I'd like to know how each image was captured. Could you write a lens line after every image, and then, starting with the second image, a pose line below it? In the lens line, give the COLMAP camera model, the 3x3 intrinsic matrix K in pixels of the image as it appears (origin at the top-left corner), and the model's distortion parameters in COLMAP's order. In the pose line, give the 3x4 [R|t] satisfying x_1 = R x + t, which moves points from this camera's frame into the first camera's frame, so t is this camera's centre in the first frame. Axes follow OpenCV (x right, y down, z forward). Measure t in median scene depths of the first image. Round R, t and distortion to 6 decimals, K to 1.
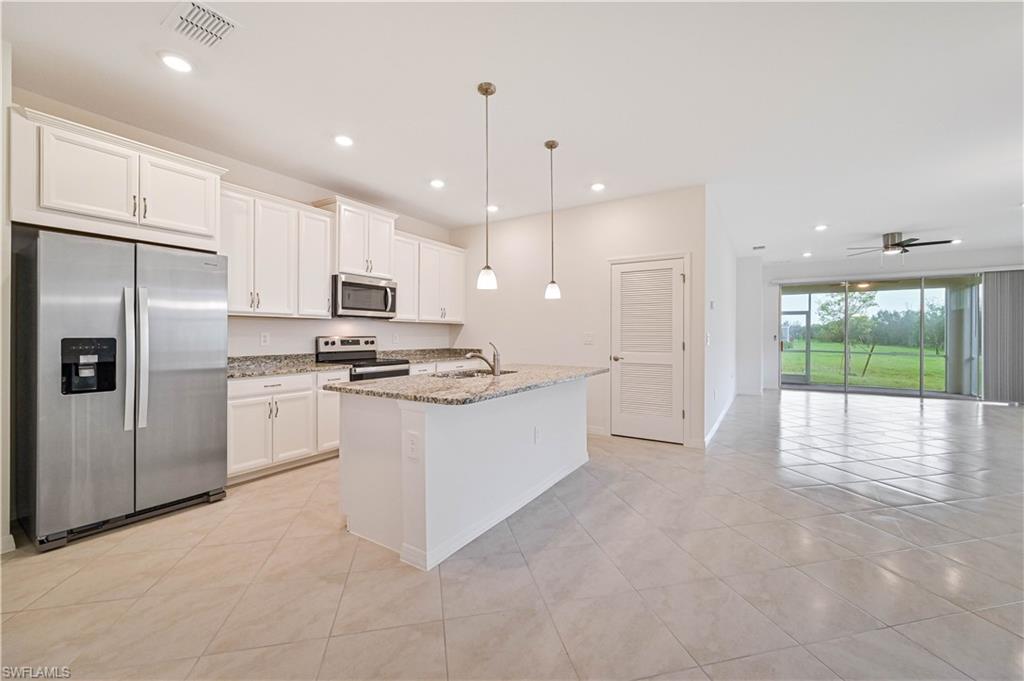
lens RADIAL K [[405.9, 0, 504.1], [0, 405.9, 336.3], [0, 0, 1]] dist [0.004057, -0.000034]
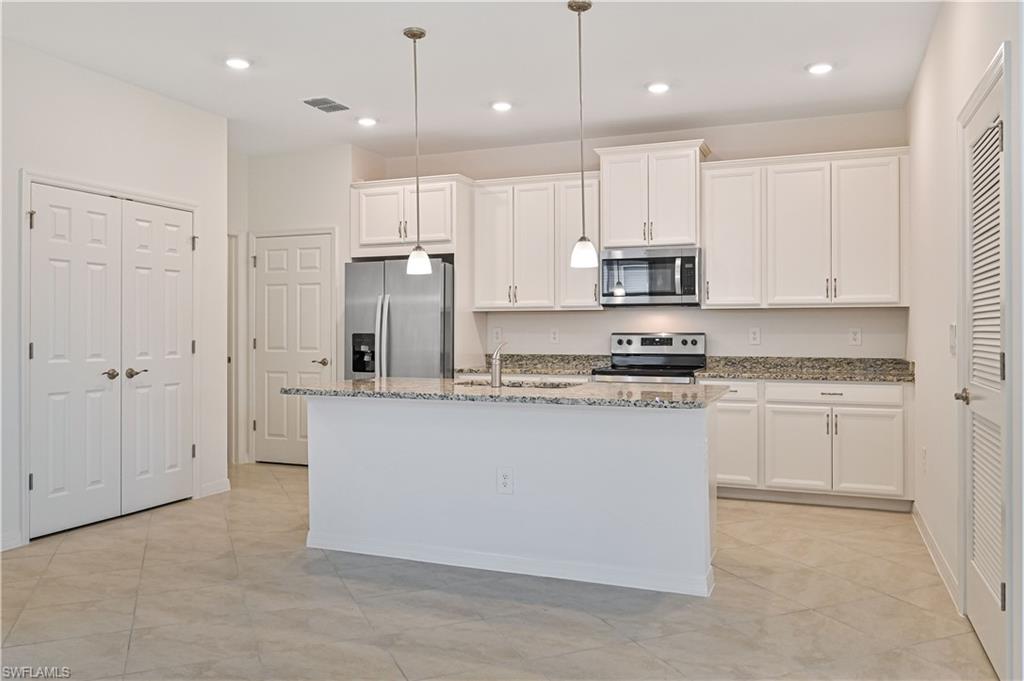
lens RADIAL K [[754.9, 0, 513.9], [0, 754.9, 336.3], [0, 0, 1]] dist [0.002898, 0.002304]
pose [[0.199461, 0.004975, -0.979893, 0.990814], [-0.002345, 0.999987, 0.004600, 0.000711], [0.979903, 0.001380, 0.199470, 0.591462]]
